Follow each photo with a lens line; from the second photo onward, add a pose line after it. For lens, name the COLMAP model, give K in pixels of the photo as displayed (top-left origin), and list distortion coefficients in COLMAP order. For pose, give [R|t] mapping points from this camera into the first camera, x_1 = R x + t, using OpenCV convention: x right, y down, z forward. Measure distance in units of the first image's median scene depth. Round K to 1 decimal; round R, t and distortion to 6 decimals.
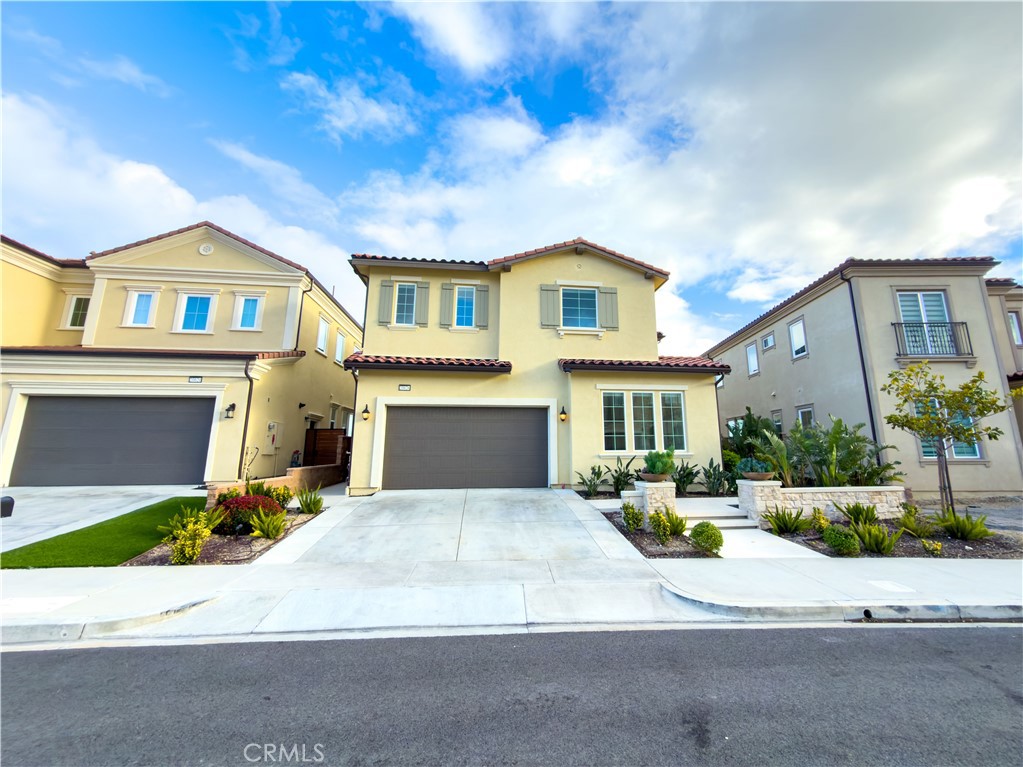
lens RADIAL K [[410.5, 0, 509.0], [0, 410.5, 377.8], [0, 0, 1]] dist [-0.000534, -0.000438]
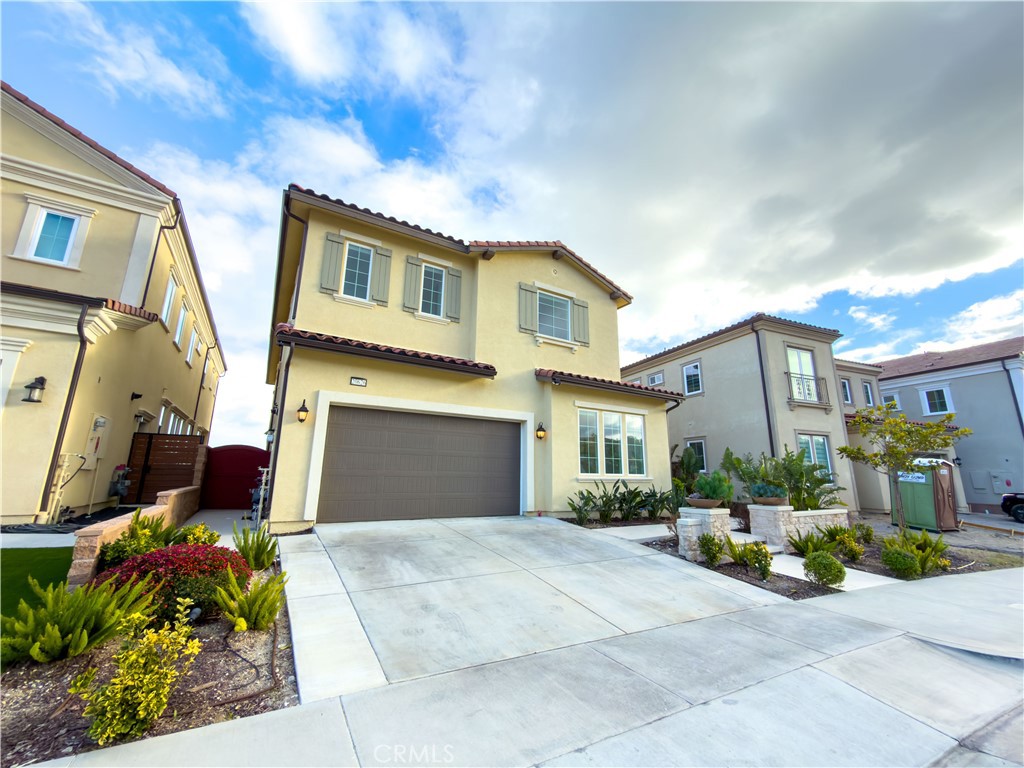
lens RADIAL K [[410.9, 0, 510.4], [0, 410.9, 392.6], [0, 0, 1]] dist [-0.000534, -0.000438]
pose [[0.917953, 0.095464, 0.385032, -0.264680], [-0.087380, 0.995431, -0.038484, 0.044379], [-0.386947, 0.001683, 0.922101, 0.204441]]
